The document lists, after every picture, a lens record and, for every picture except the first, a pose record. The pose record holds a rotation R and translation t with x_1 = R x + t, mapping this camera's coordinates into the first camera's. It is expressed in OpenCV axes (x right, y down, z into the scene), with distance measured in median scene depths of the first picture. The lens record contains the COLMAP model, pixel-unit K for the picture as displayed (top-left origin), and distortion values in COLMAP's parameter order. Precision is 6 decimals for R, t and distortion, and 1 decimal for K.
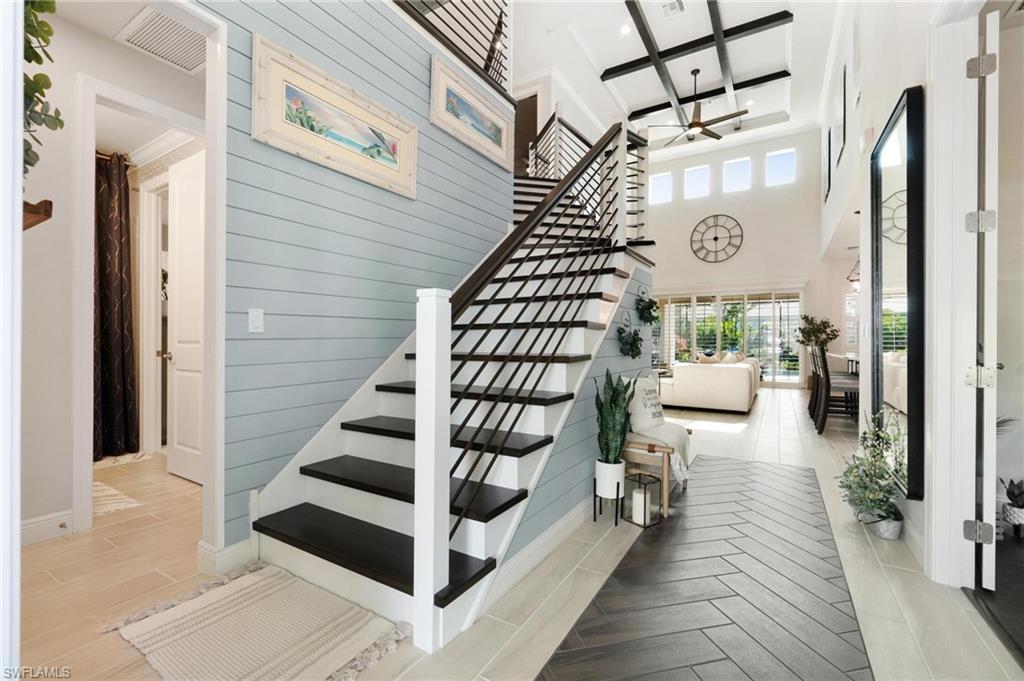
lens RADIAL K [[442.5, 0, 512.4], [0, 442.5, 343.7], [0, 0, 1]] dist [0.000075, 0.001125]
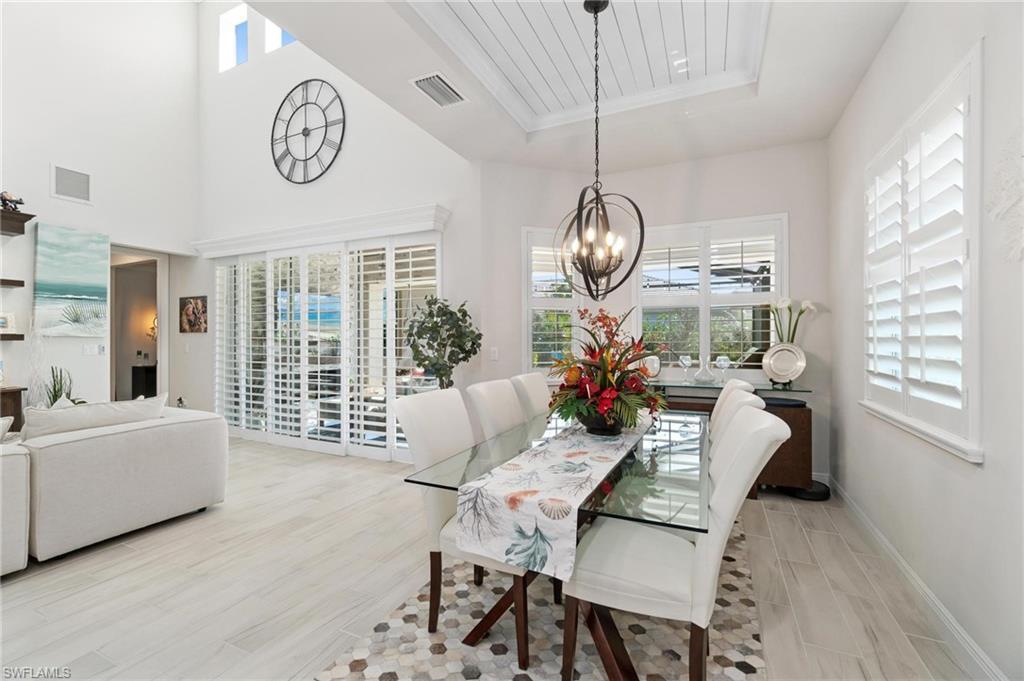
lens RADIAL K [[442.5, 0, 506.9], [0, 442.5, 337.4], [0, 0, 1]] dist [0.000075, 0.001125]
pose [[0.993540, 0.000242, 0.113481, 0.644714], [0.000085, 0.999996, -0.002878, -0.022693], [-0.113481, 0.002869, 0.993536, 0.543566]]
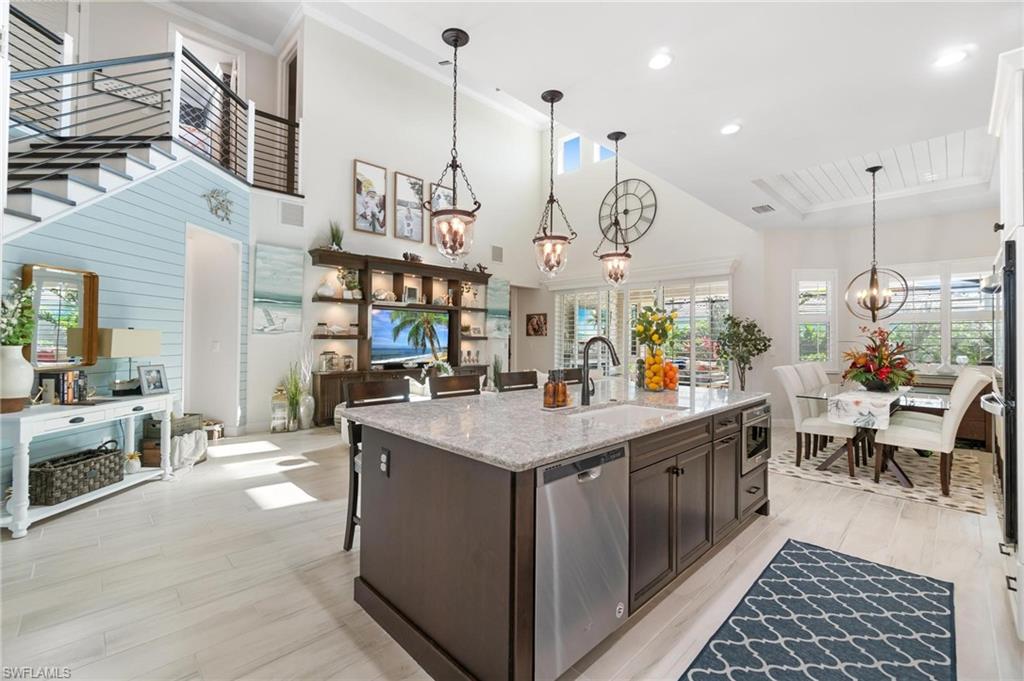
lens RADIAL K [[442.5, 0, 506.1], [0, 442.5, 334.5], [0, 0, 1]] dist [0.000075, 0.001125]
pose [[0.971454, 0.005758, -0.237159, 0.462685], [-0.009126, 0.999872, -0.013105, -0.021258], [0.237053, 0.014895, 0.971382, 0.247525]]
